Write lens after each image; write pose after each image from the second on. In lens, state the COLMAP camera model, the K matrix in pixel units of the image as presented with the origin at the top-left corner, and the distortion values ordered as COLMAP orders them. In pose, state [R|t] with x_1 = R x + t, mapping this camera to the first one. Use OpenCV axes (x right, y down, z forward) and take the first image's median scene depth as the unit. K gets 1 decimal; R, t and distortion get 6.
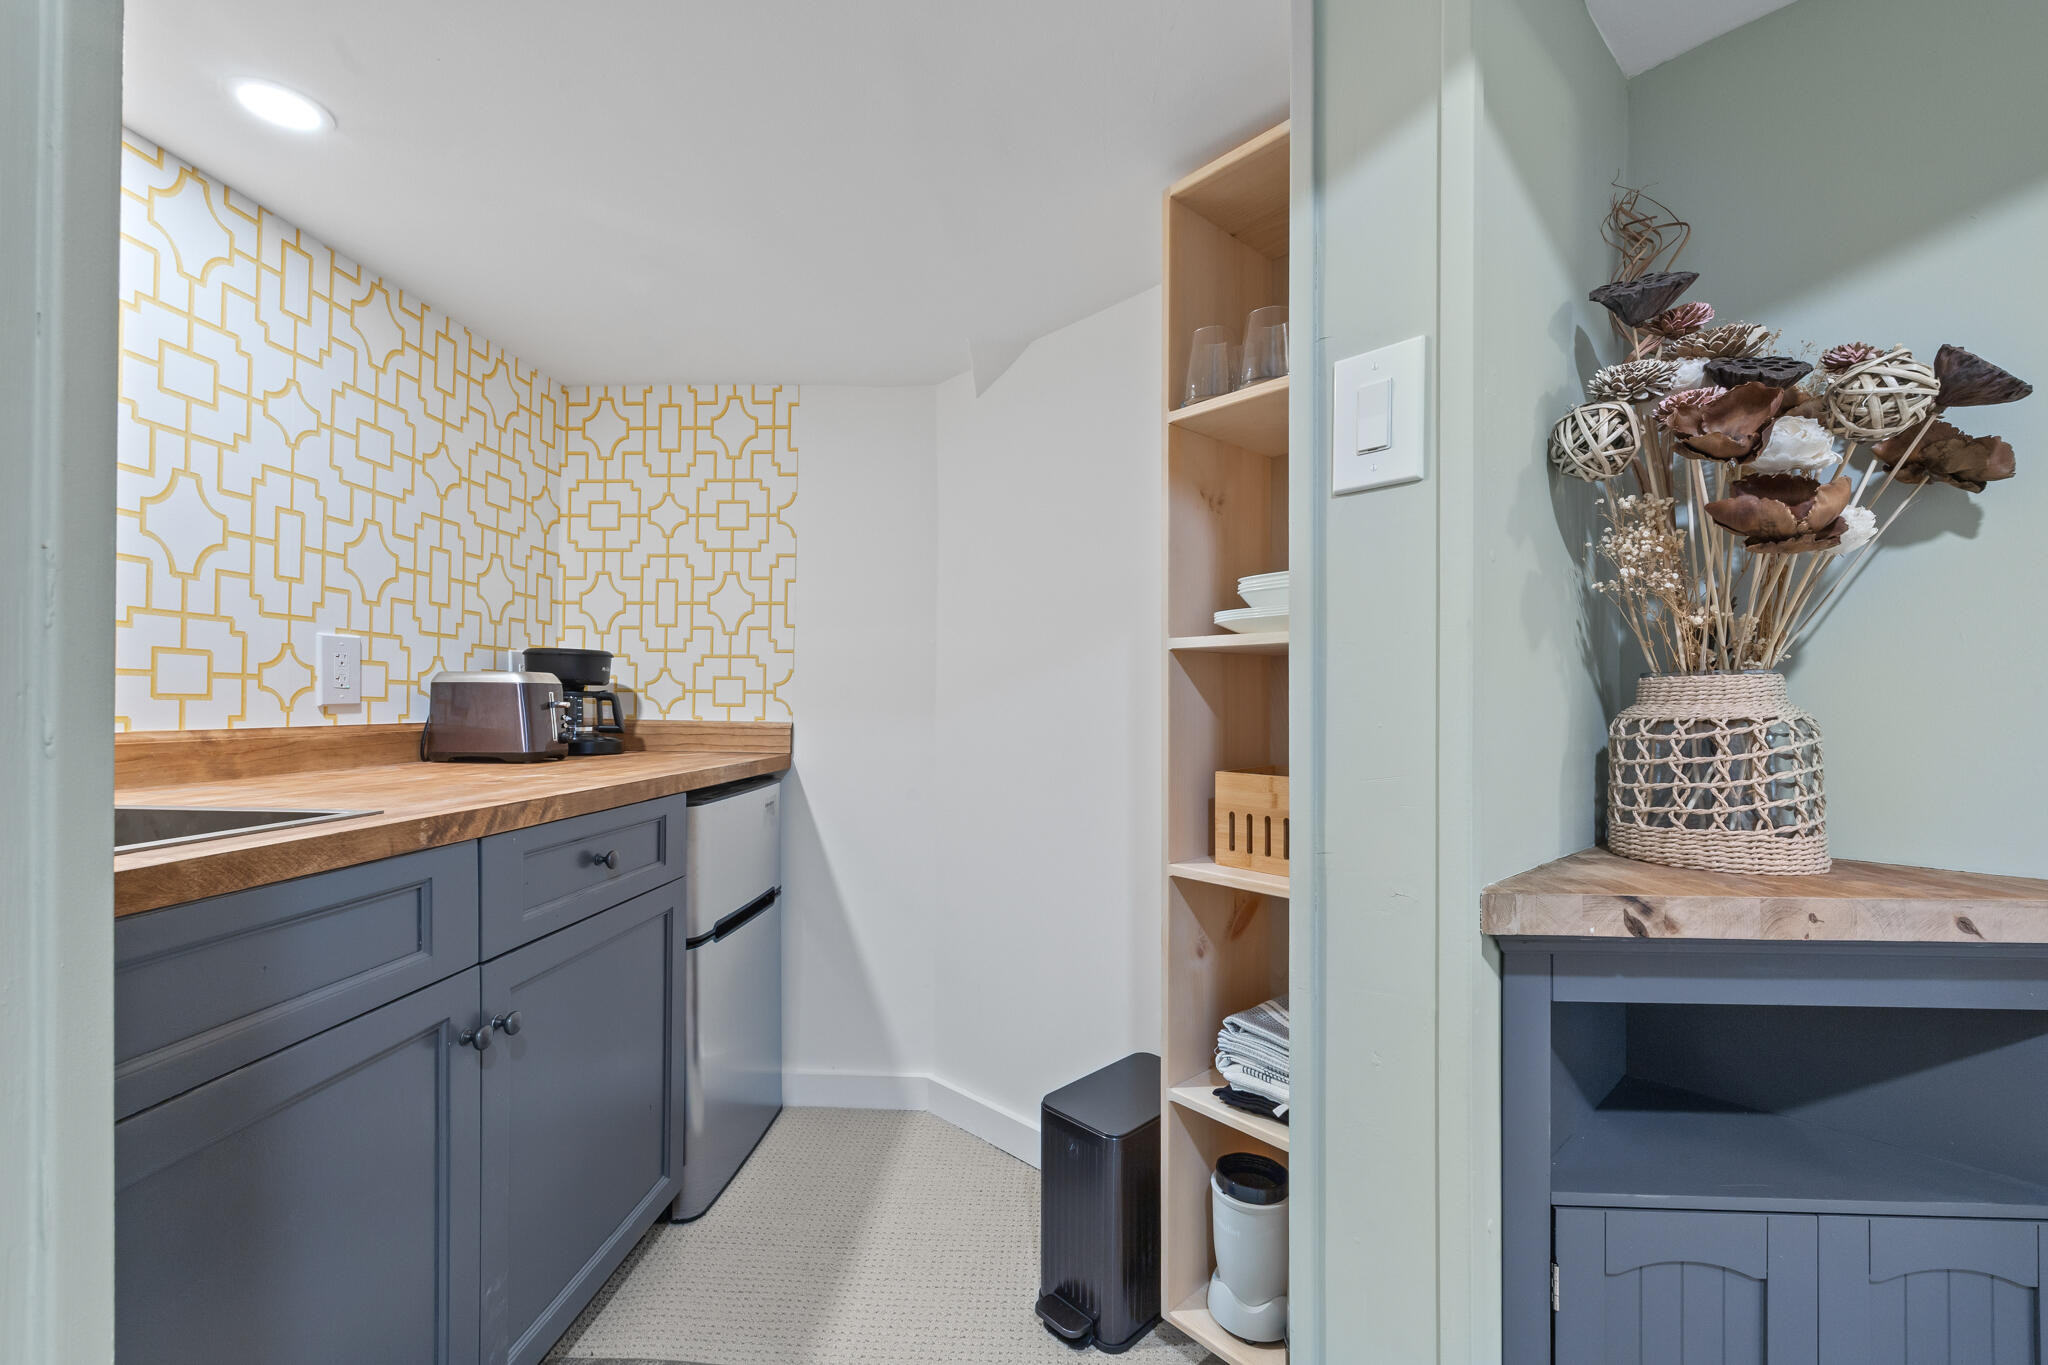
lens RADIAL K [[834.5, 0, 1022.3], [0, 834.5, 702.3], [0, 0, 1]] dist [-0.003687, -0.000029]
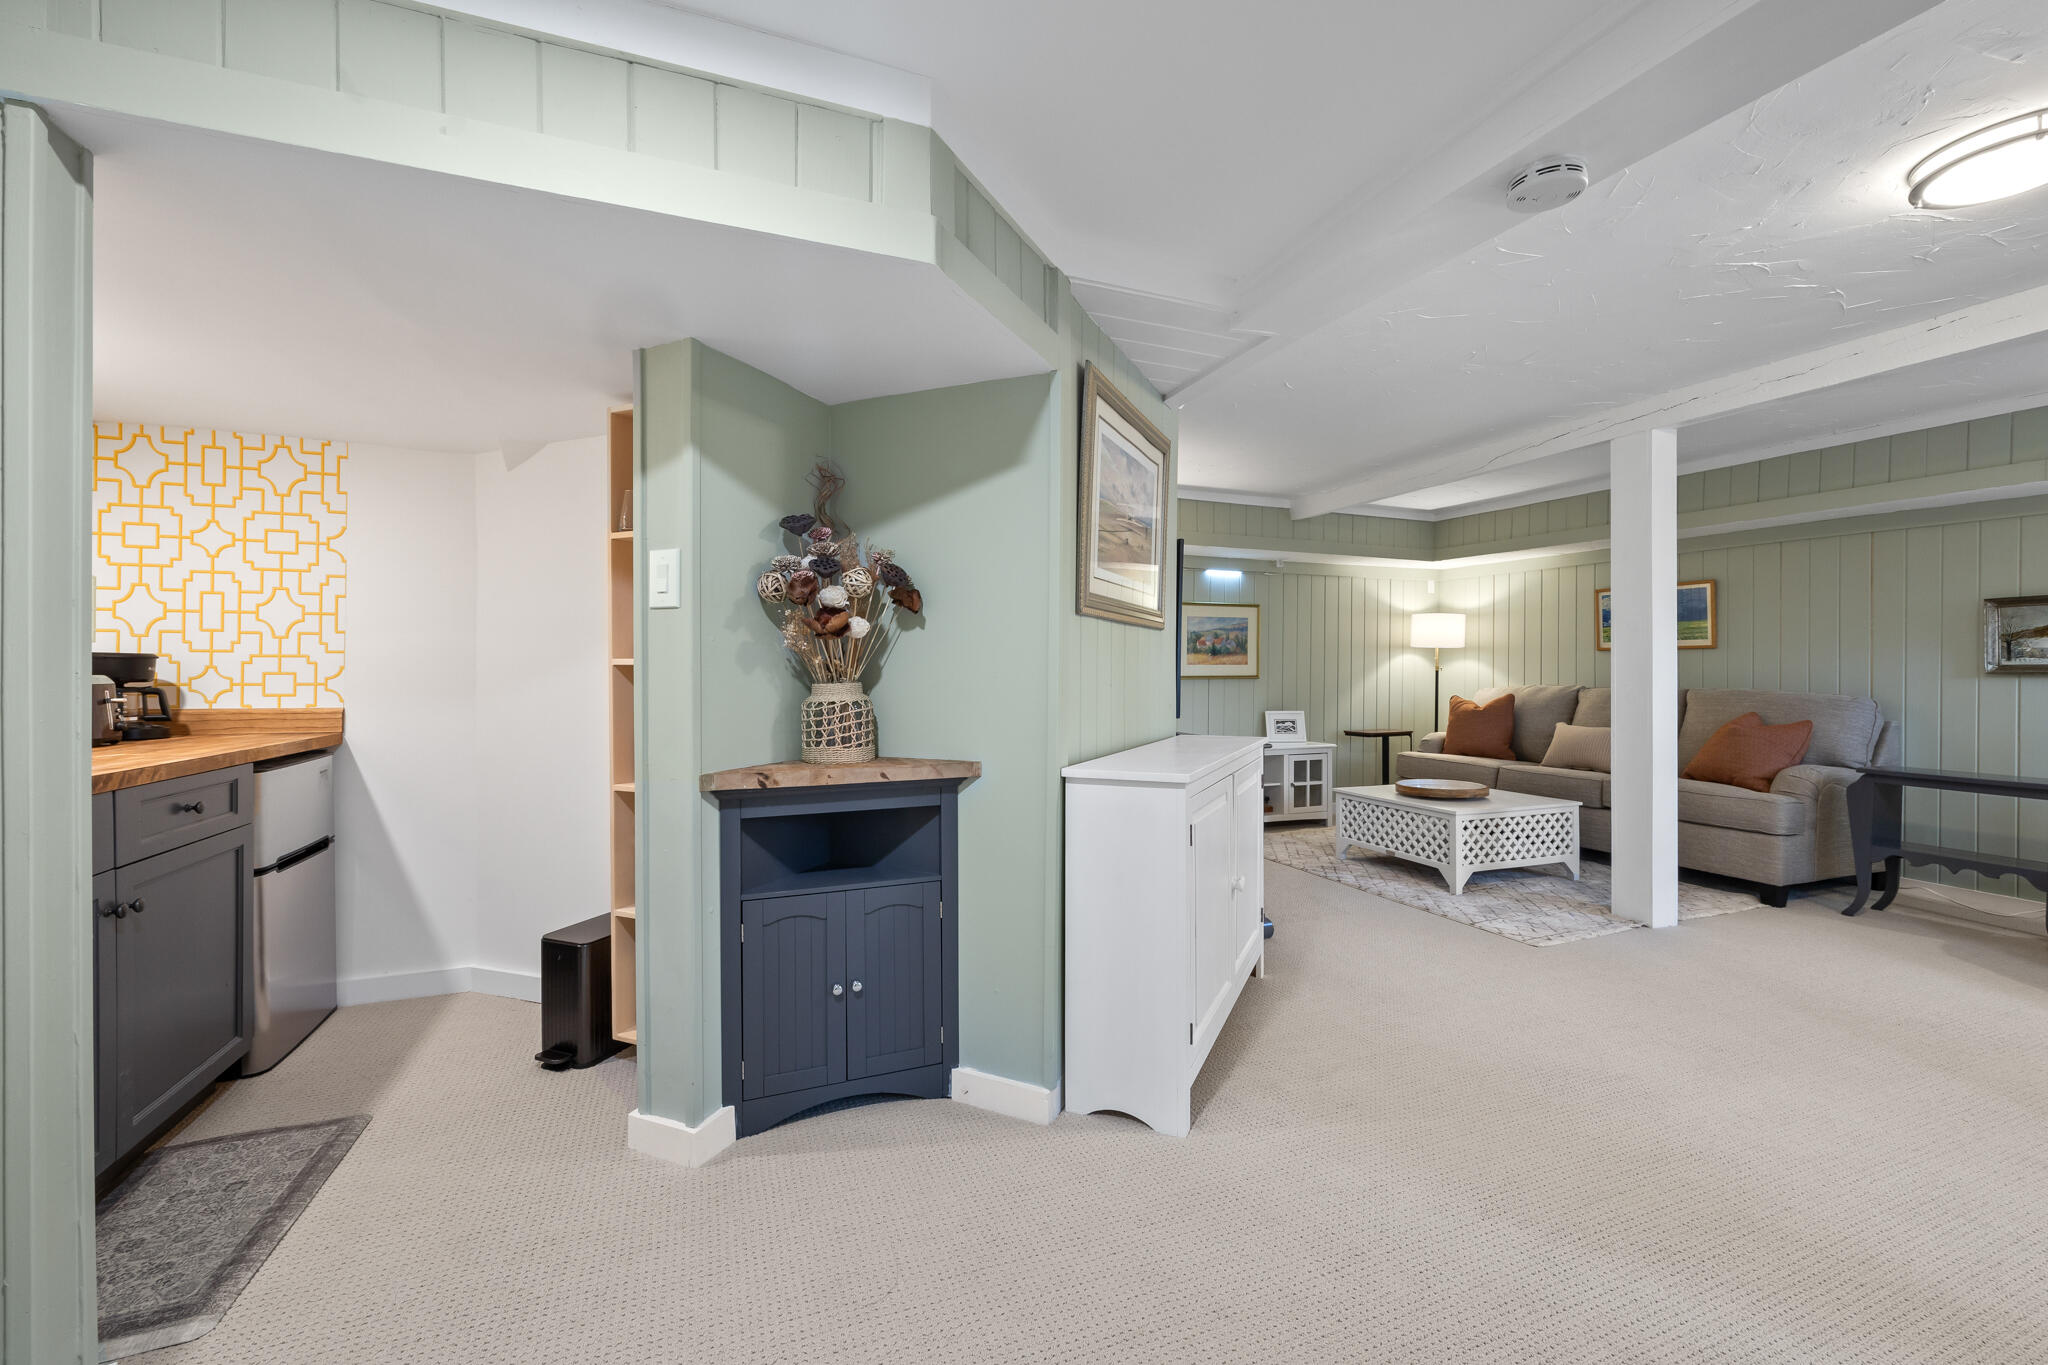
lens RADIAL K [[834.5, 0, 1033.5], [0, 834.5, 668.0], [0, 0, 1]] dist [-0.003687, -0.000029]
pose [[0.905274, -0.008058, 0.424751, 0.164424], [0.007057, 0.999967, 0.003929, -0.040408], [-0.424769, -0.000559, 0.905302, -0.708802]]
